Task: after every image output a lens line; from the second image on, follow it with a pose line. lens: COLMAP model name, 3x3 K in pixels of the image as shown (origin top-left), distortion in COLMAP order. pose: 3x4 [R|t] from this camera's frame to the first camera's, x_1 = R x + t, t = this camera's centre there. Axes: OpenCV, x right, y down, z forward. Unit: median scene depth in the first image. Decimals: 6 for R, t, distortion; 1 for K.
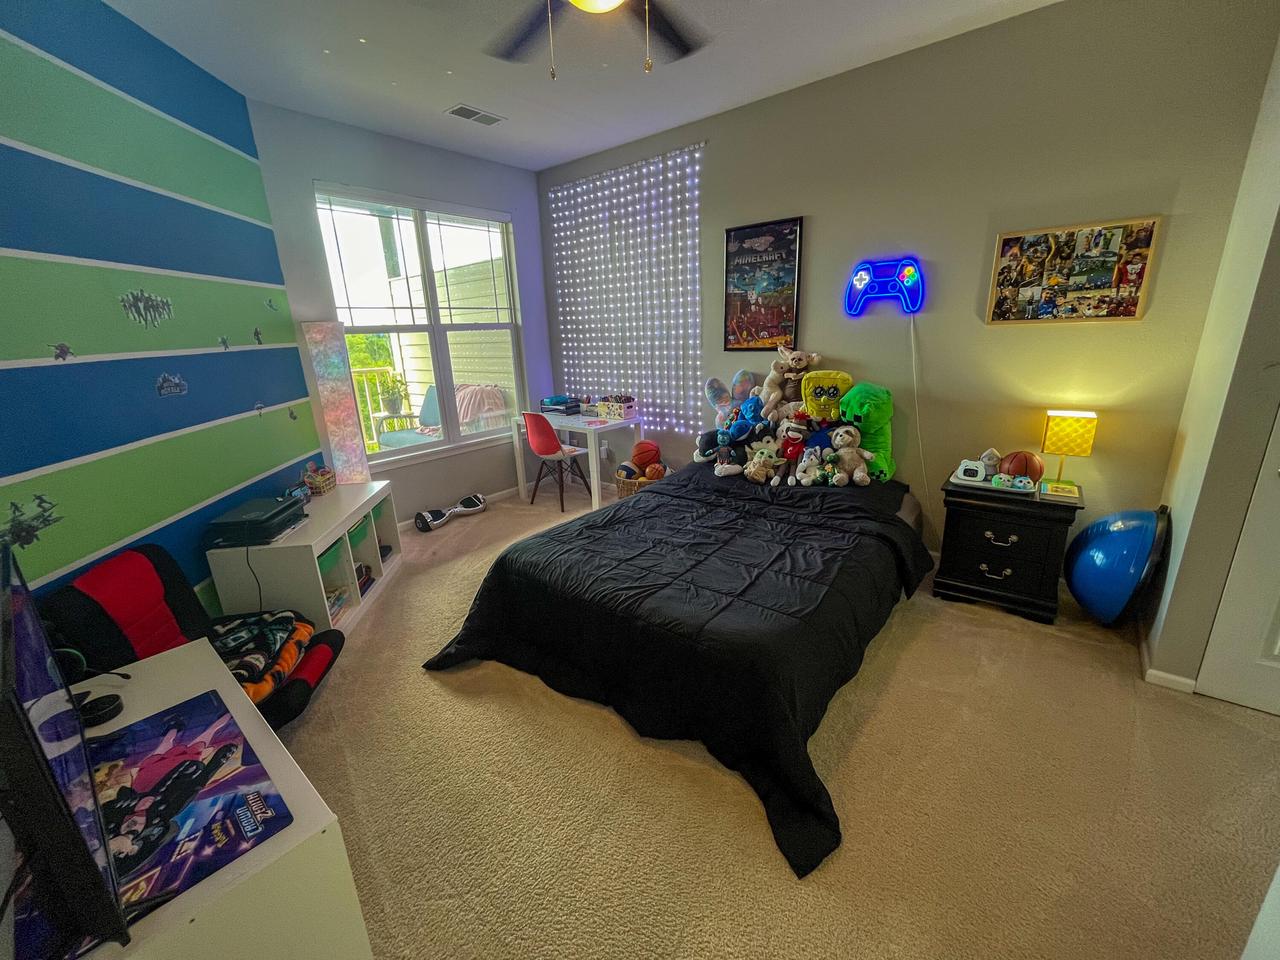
lens RADIAL K [[516.4, 0, 636.2], [0, 516.4, 481.7], [0, 0, 1]] dist [-0.002509, 0.000149]
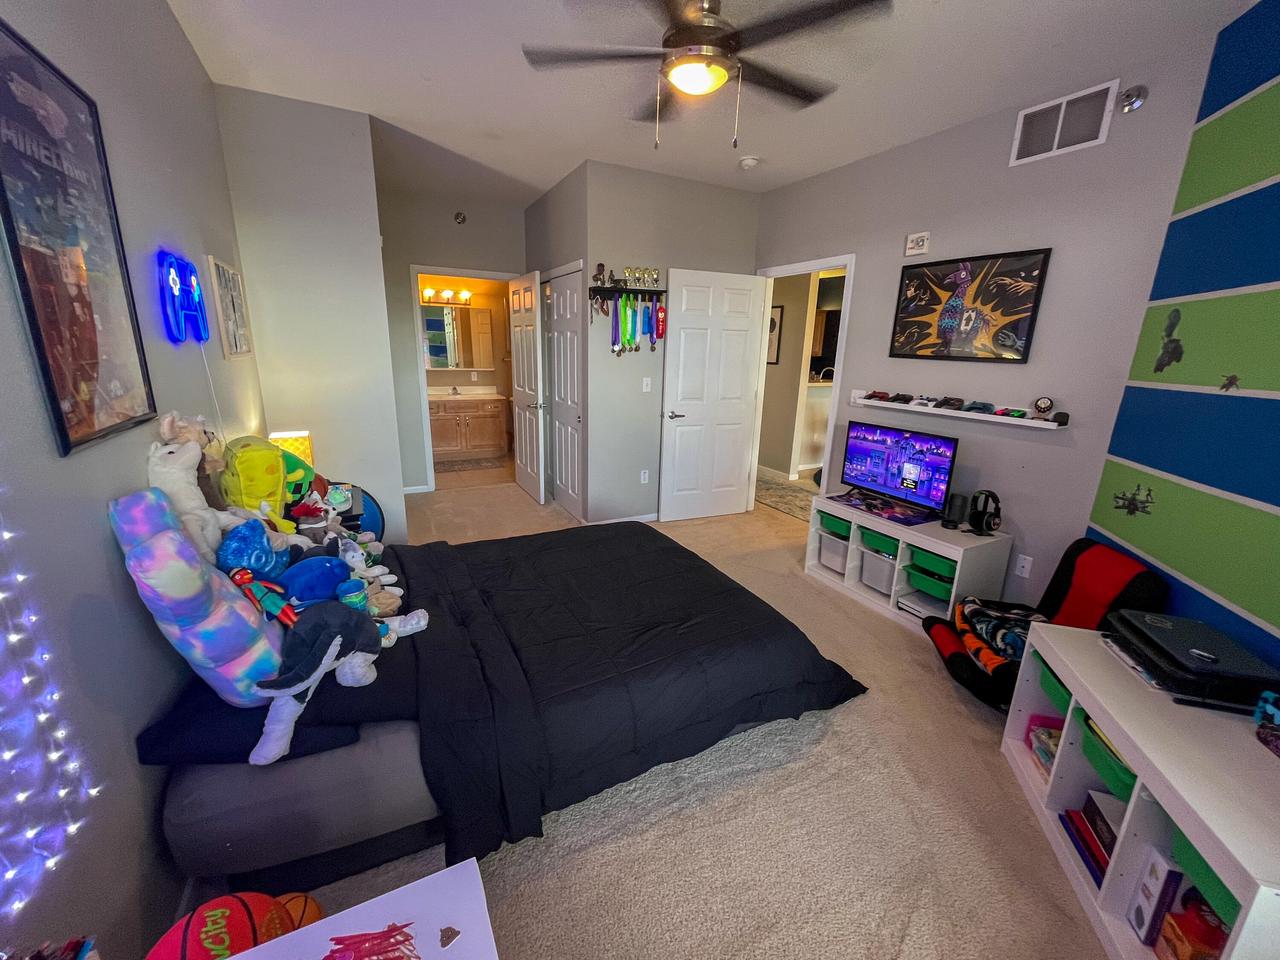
lens RADIAL K [[516.4, 0, 639.4], [0, 516.4, 479.7], [0, 0, 1]] dist [-0.002509, 0.000149]
pose [[-0.921335, -0.087760, 0.378735, -0.278227], [0.116006, 0.867747, 0.483278, -0.432354], [-0.371058, 0.489197, -0.789305, 1.413756]]
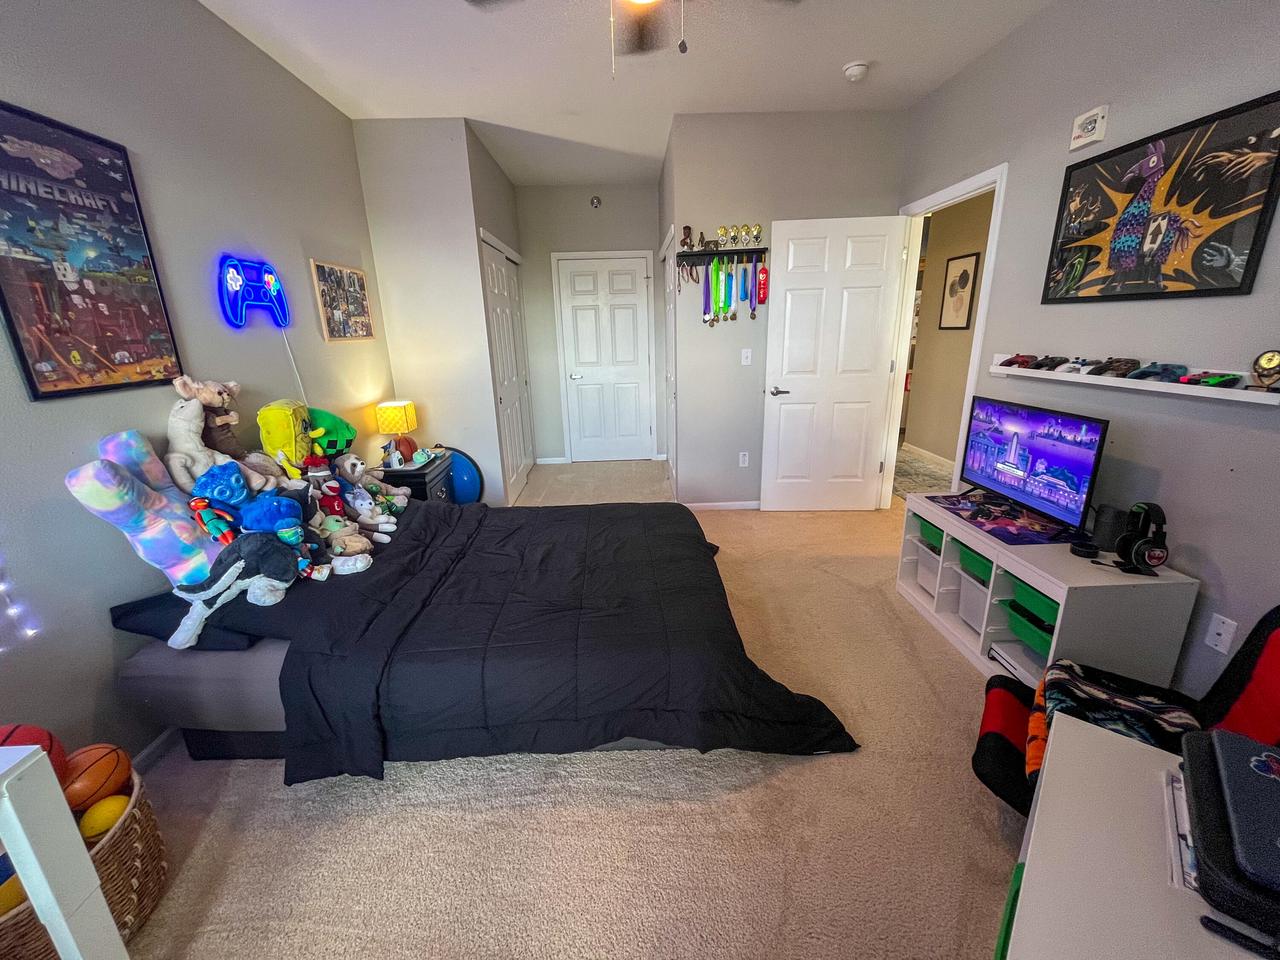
lens RADIAL K [[516.4, 0, 637.4], [0, 516.4, 479.6], [0, 0, 1]] dist [-0.002509, 0.000149]
pose [[-0.657540, -0.159628, 0.736315, -0.557018], [0.261779, 0.868004, 0.421949, -0.313648], [-0.706479, 0.470200, -0.528960, 1.159126]]
